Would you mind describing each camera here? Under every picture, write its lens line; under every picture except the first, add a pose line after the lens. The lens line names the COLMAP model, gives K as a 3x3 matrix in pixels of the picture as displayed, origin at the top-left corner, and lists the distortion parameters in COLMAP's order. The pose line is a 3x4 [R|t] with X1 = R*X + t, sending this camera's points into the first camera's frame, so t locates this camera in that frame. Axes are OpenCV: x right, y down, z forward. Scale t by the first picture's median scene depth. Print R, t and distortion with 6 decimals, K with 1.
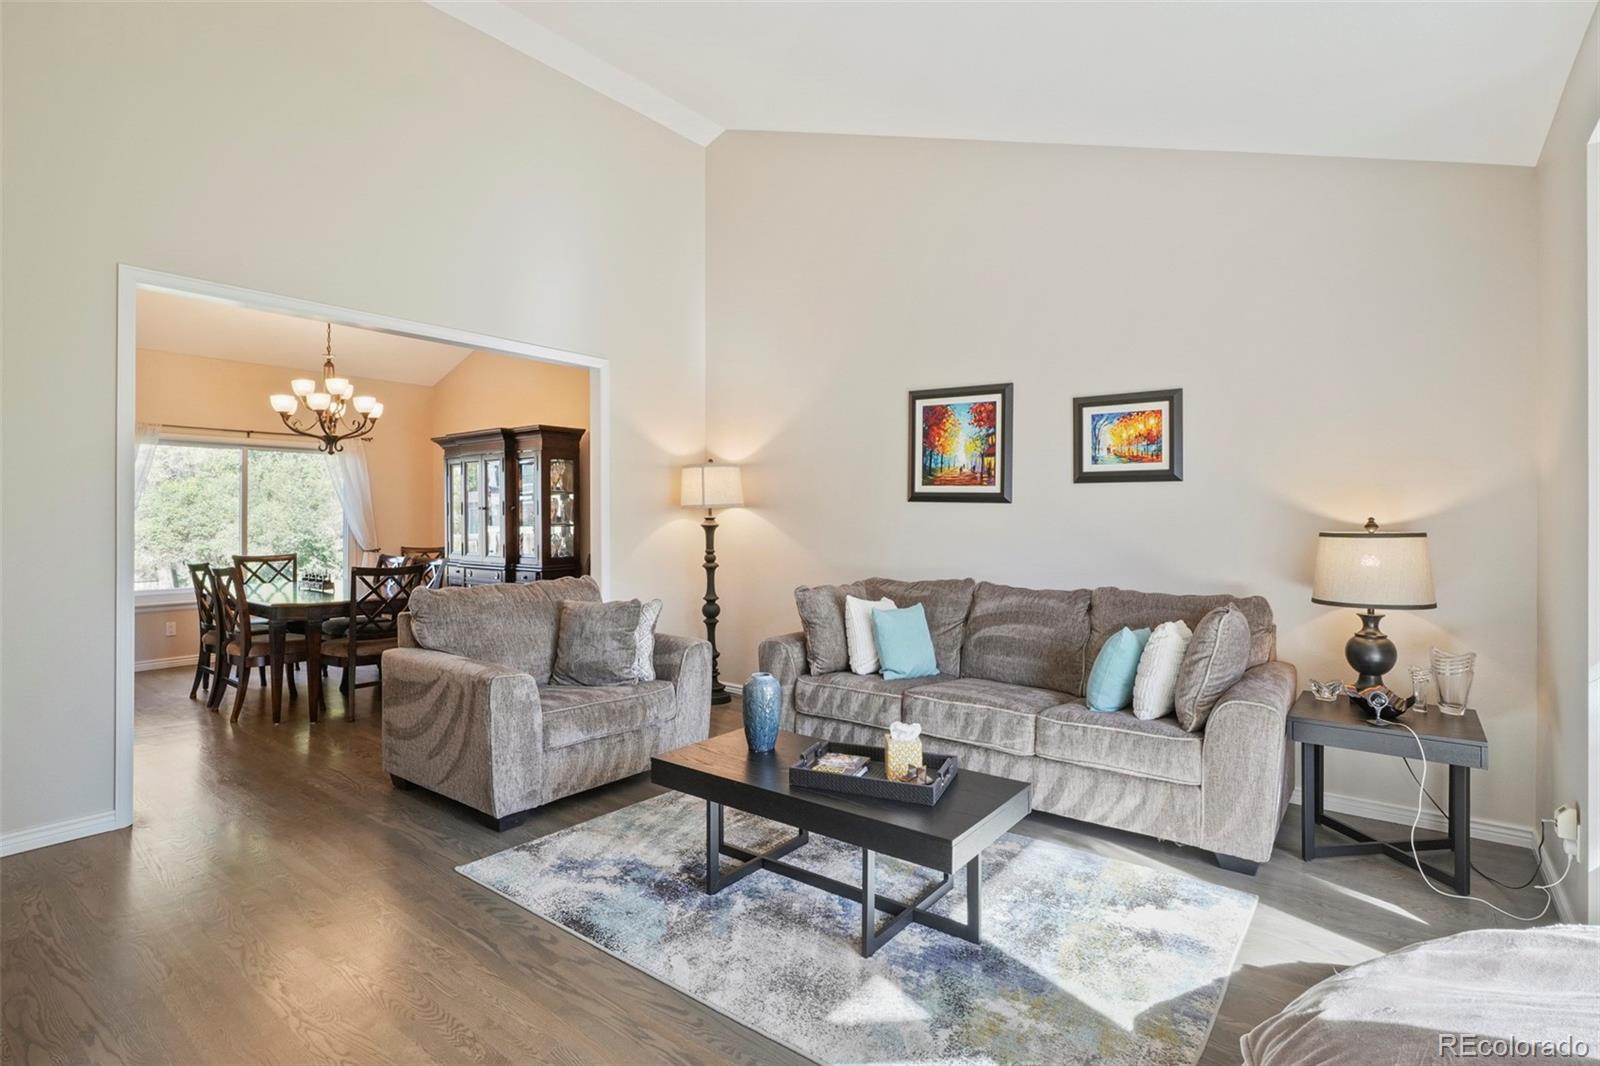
lens RADIAL K [[771.4, 0, 800.4], [0, 771.4, 514.9], [0, 0, 1]] dist [-0.022413, 0.000131]
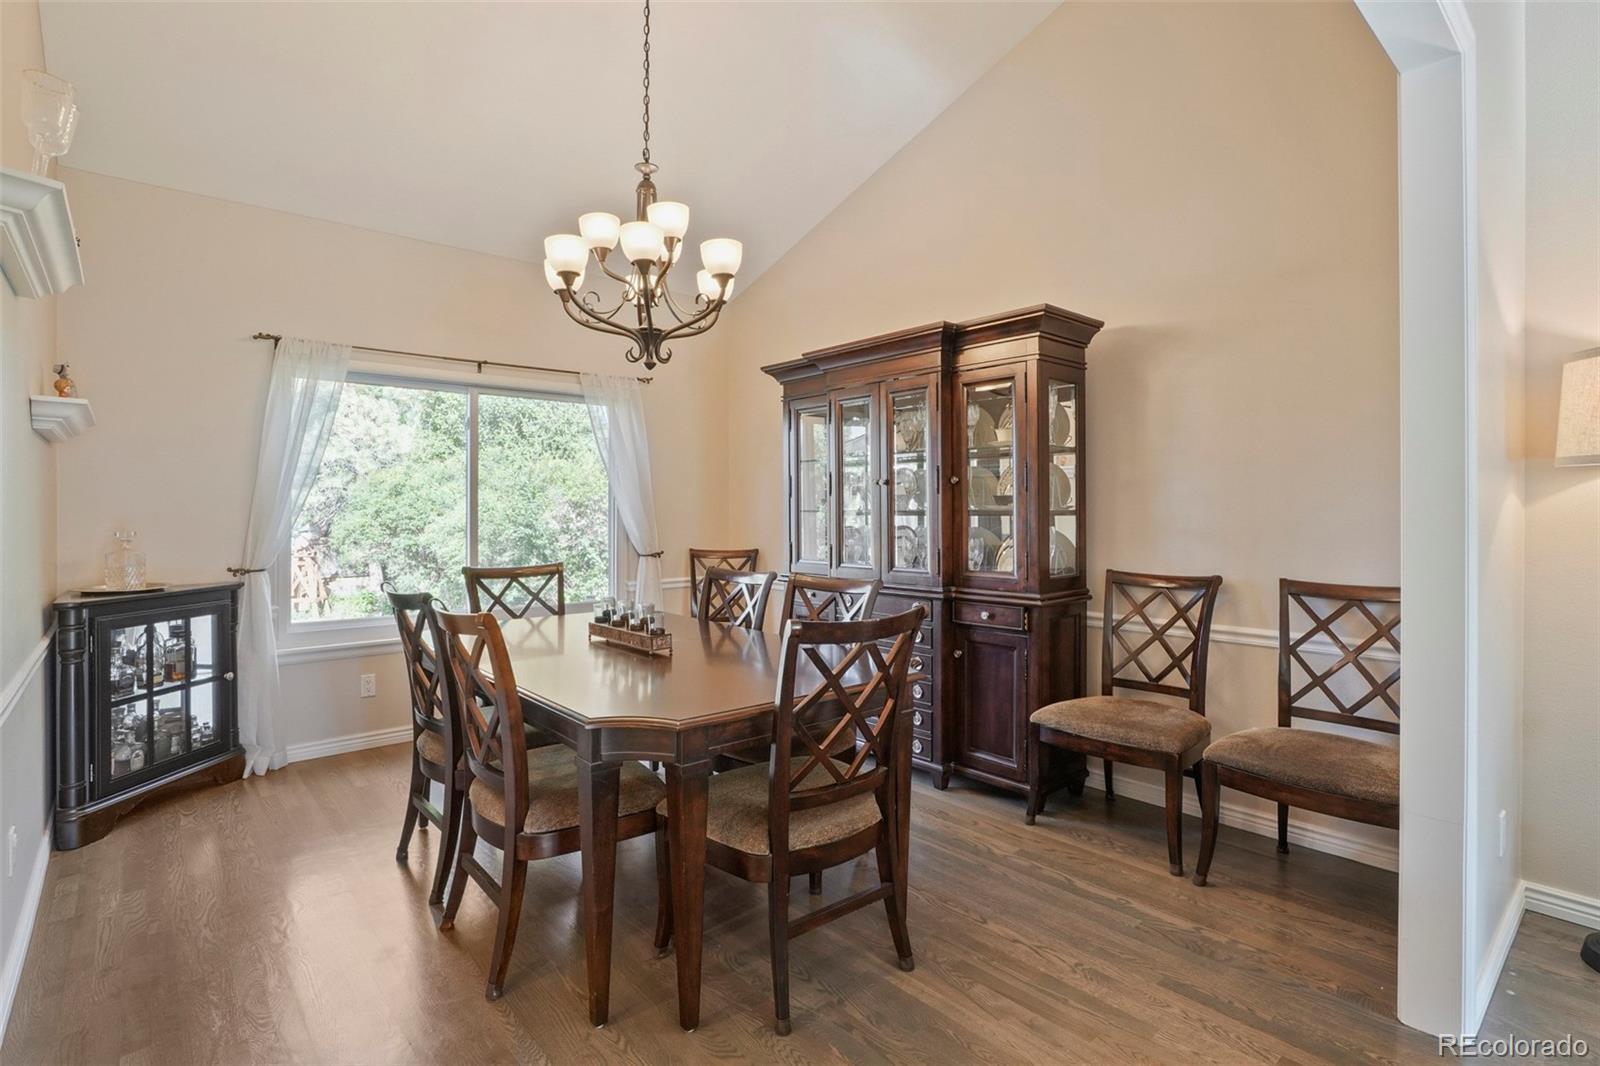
lens RADIAL K [[771.4, 0, 800.4], [0, 771.4, 514.9], [0, 0, 1]] dist [-0.022413, 0.000131]
pose [[0.981249, -0.001643, -0.192735, -0.324141], [0.003110, 0.999968, 0.007307, 0.009041], [0.192717, -0.007770, 0.981224, 0.407345]]
